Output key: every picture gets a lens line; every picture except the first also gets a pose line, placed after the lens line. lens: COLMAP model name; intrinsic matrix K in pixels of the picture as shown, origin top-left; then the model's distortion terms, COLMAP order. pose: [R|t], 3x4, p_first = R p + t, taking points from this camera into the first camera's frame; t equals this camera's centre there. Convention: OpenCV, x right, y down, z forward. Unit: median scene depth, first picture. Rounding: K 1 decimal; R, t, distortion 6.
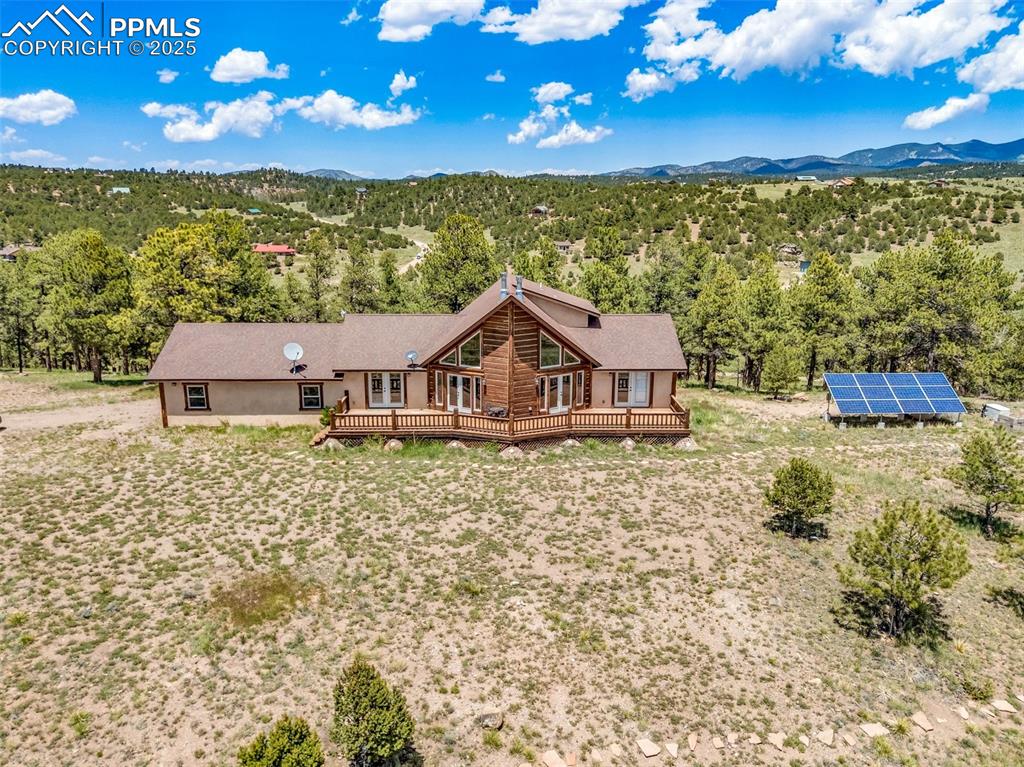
lens RADIAL K [[781.5, 0, 512.0], [0, 781.5, 383.5], [0, 0, 1]] dist [0.087149, -0.102920]
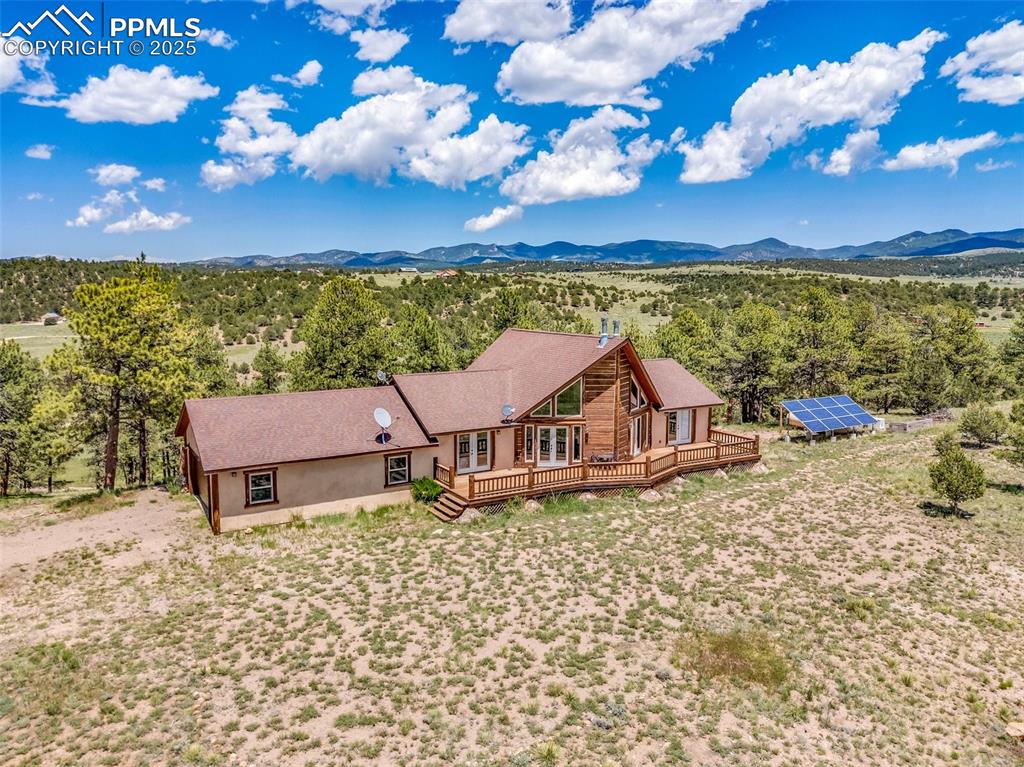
lens RADIAL K [[781.5, 0, 512.0], [0, 781.5, 383.5], [0, 0, 1]] dist [0.087149, -0.102920]
pose [[0.861031, -0.062313, 0.504720, -0.602331], [0.119296, 0.989521, -0.081348, 0.008769], [-0.494362, 0.130254, 0.859442, 0.210623]]
